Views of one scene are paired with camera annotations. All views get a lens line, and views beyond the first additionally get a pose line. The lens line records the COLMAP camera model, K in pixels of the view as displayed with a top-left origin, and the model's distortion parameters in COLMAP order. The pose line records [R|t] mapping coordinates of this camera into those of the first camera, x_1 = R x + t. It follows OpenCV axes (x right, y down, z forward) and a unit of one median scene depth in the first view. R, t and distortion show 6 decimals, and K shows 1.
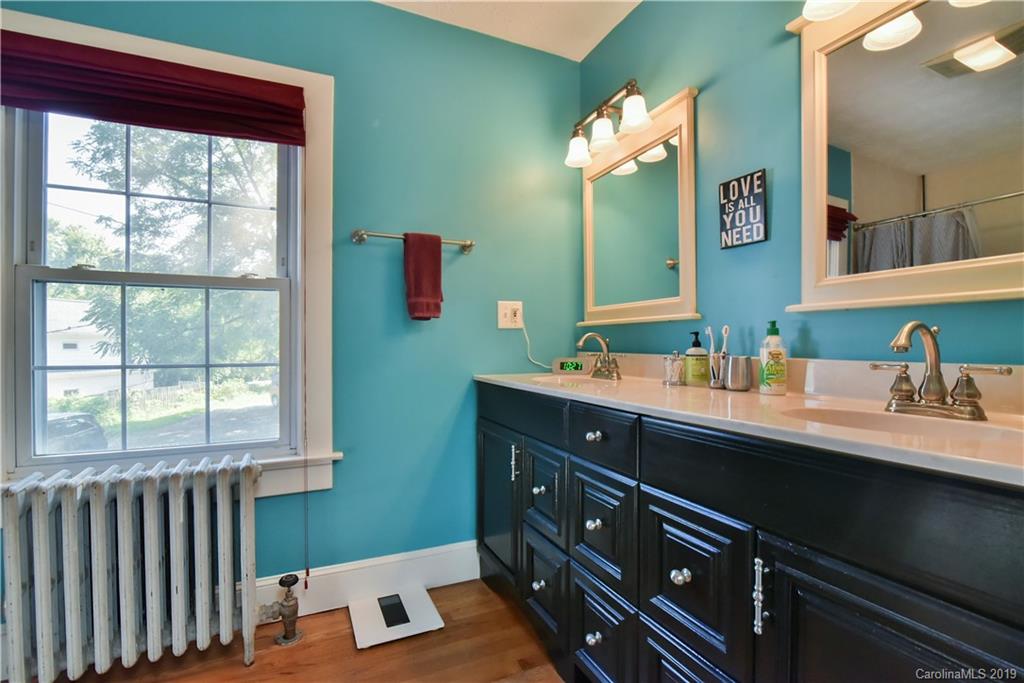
lens RADIAL K [[473.4, 0, 516.8], [0, 473.4, 345.5], [0, 0, 1]] dist [-0.019631, -0.000553]
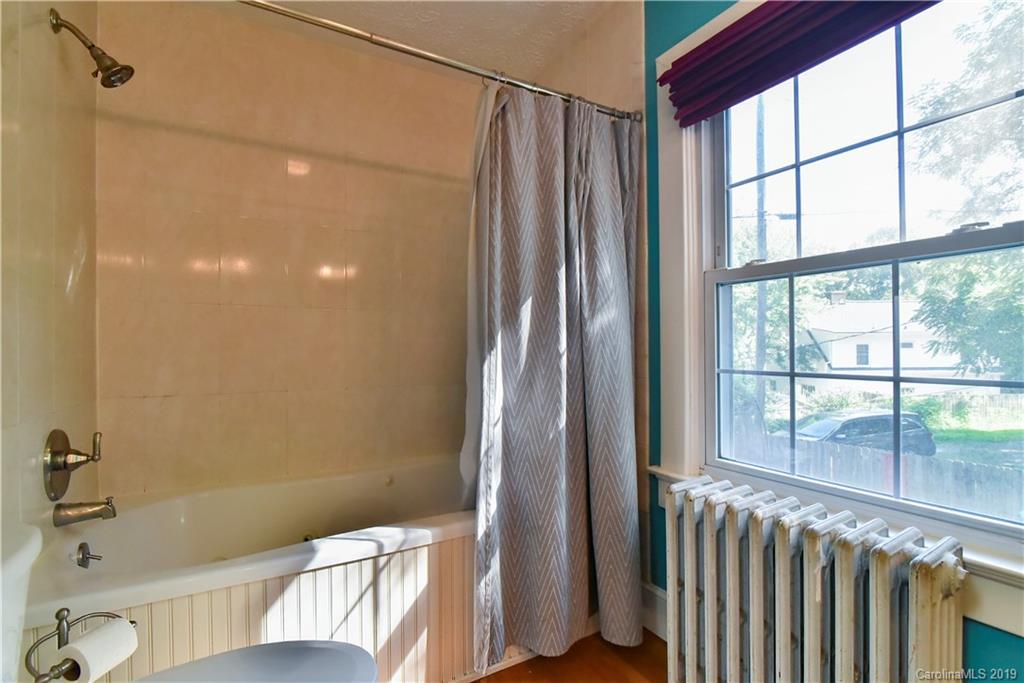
lens RADIAL K [[473.4, 0, 510.9], [0, 473.4, 348.4], [0, 0, 1]] dist [-0.019631, -0.000553]
pose [[0.081271, 0.001903, -0.996690, -0.044200], [0.006946, 0.999973, 0.002476, -0.005152], [0.996668, -0.007124, 0.081256, 0.361568]]
